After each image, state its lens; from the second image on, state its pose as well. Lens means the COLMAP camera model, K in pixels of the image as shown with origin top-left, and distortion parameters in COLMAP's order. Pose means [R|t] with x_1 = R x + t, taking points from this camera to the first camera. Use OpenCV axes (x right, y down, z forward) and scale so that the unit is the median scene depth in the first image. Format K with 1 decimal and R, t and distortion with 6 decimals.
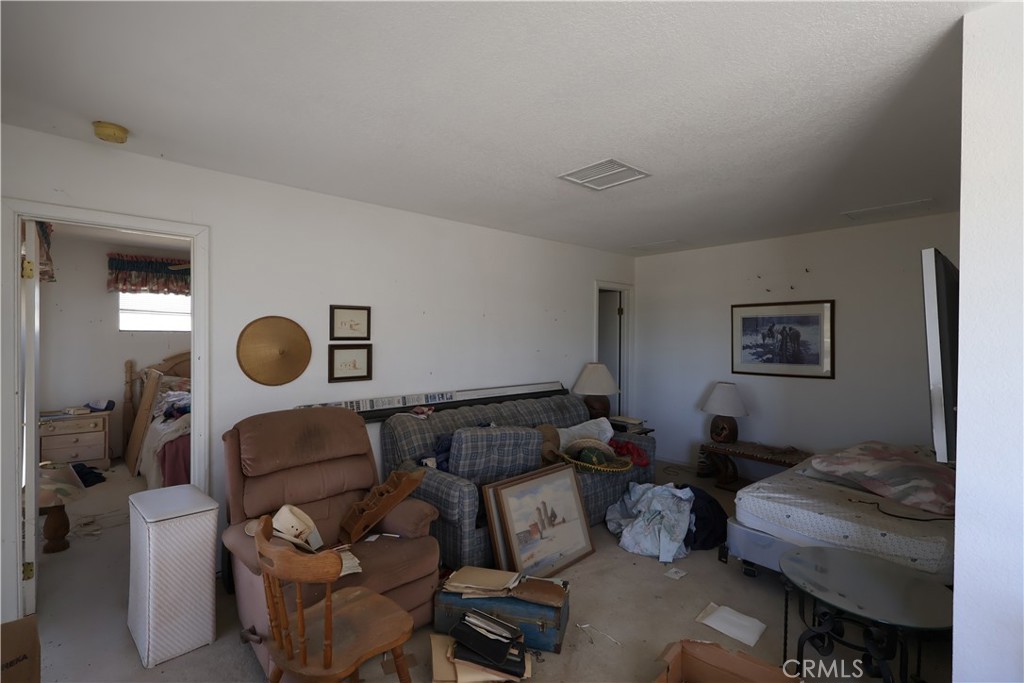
lens RADIAL K [[474.6, 0, 511.7], [0, 474.6, 339.3], [0, 0, 1]] dist [0.003307, 0.000175]
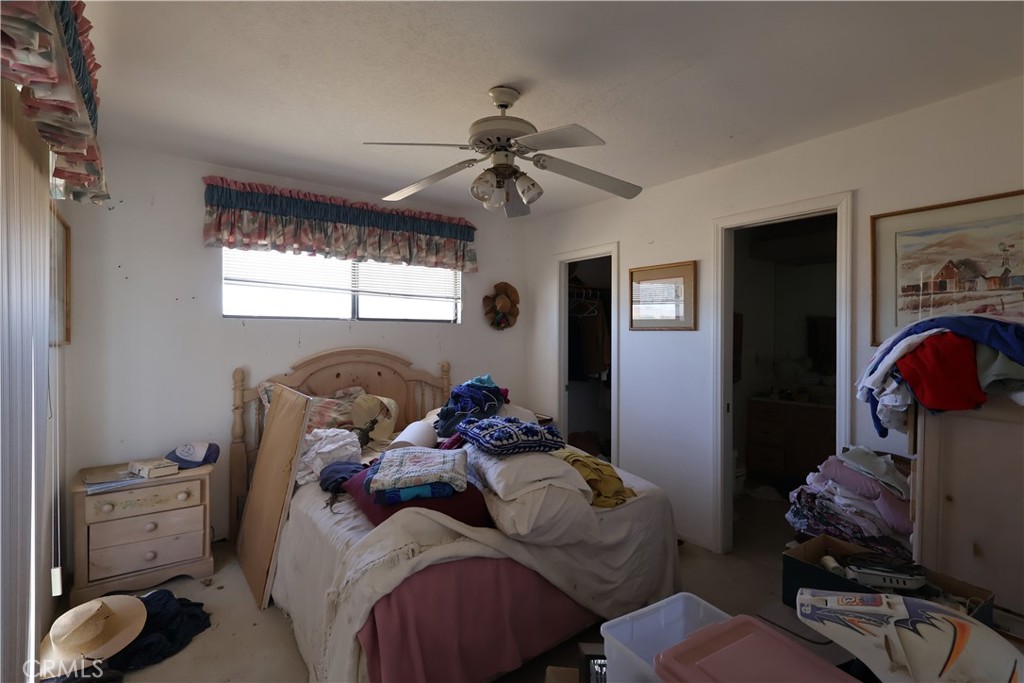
lens RADIAL K [[474.6, 0, 512.9], [0, 474.6, 341.0], [0, 0, 1]] dist [0.003307, 0.000175]
pose [[0.995950, 0.005888, -0.089720, -0.432044], [-0.004959, 0.999932, 0.010567, 0.004527], [0.089776, -0.010079, 0.995911, 0.469383]]
